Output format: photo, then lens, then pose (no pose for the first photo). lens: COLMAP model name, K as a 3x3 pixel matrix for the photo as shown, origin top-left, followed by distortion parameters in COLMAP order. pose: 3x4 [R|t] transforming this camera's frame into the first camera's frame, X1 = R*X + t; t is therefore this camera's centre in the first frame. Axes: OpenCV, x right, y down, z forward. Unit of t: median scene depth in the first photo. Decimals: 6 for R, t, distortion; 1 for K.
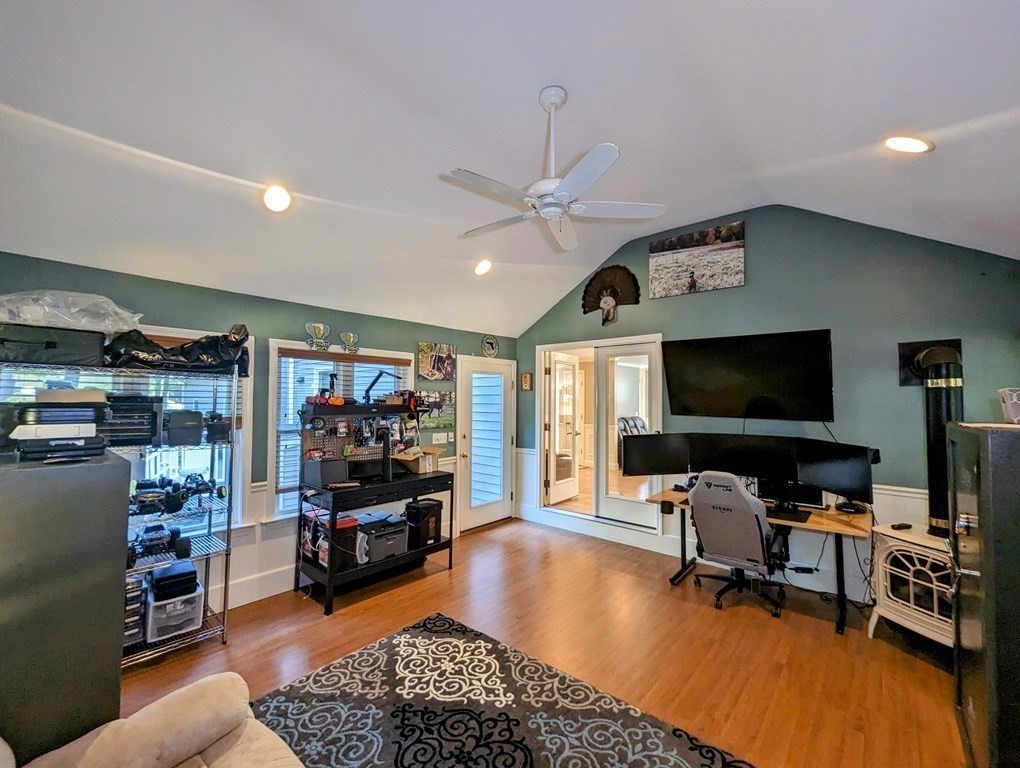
lens RADIAL K [[429.4, 0, 510.0], [0, 429.4, 384.7], [0, 0, 1]] dist [-0.000031, -0.000751]
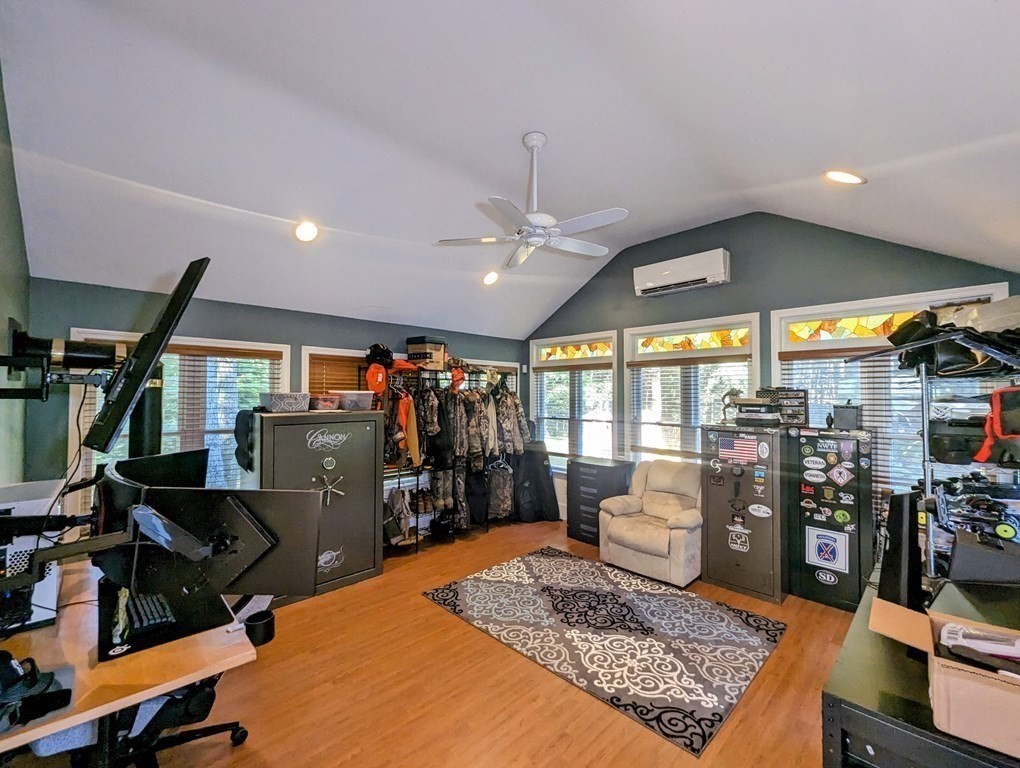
lens RADIAL K [[429.4, 0, 505.9], [0, 429.4, 386.6], [0, 0, 1]] dist [-0.000031, -0.000751]
pose [[-0.995987, -0.007525, 0.089182, 0.054289], [-0.012421, 0.998438, -0.054472, 0.042667], [-0.088633, -0.055361, -0.994525, 1.635627]]
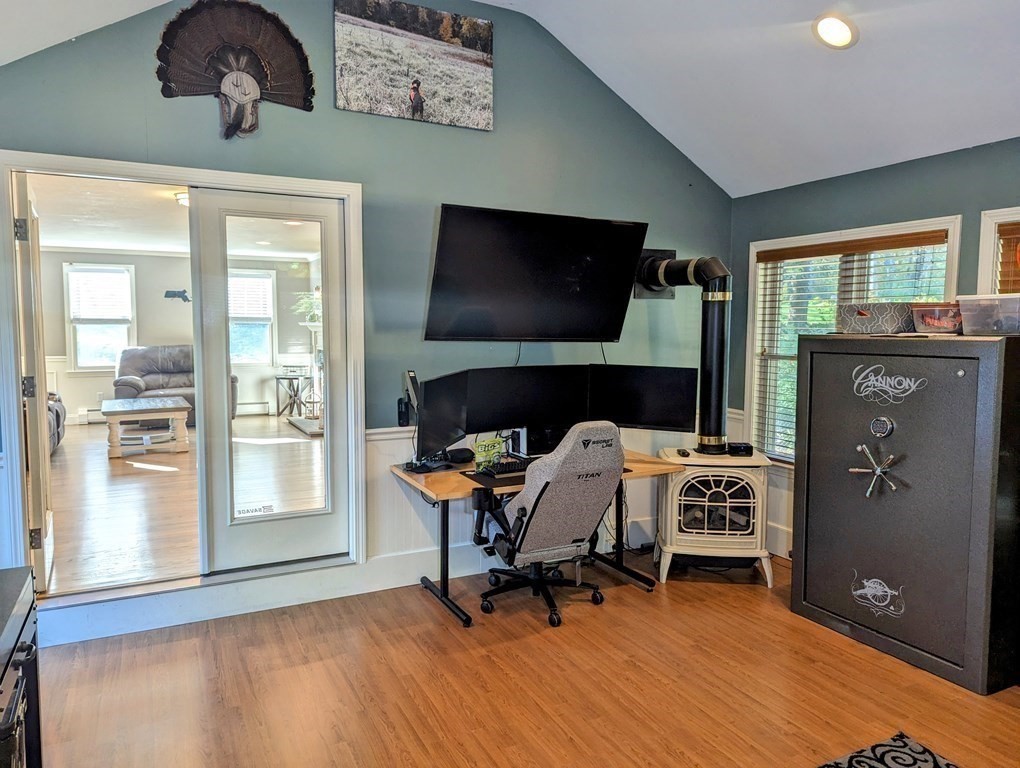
lens RADIAL K [[722.5, 0, 507.5], [0, 722.5, 383.2], [0, 0, 1]] dist [0.036404, -0.001327]
pose [[0.376479, -0.081100, 0.922868, -0.564647], [-0.033406, 0.994325, 0.101007, 0.034190], [-0.925823, -0.068857, 0.371633, 0.684851]]
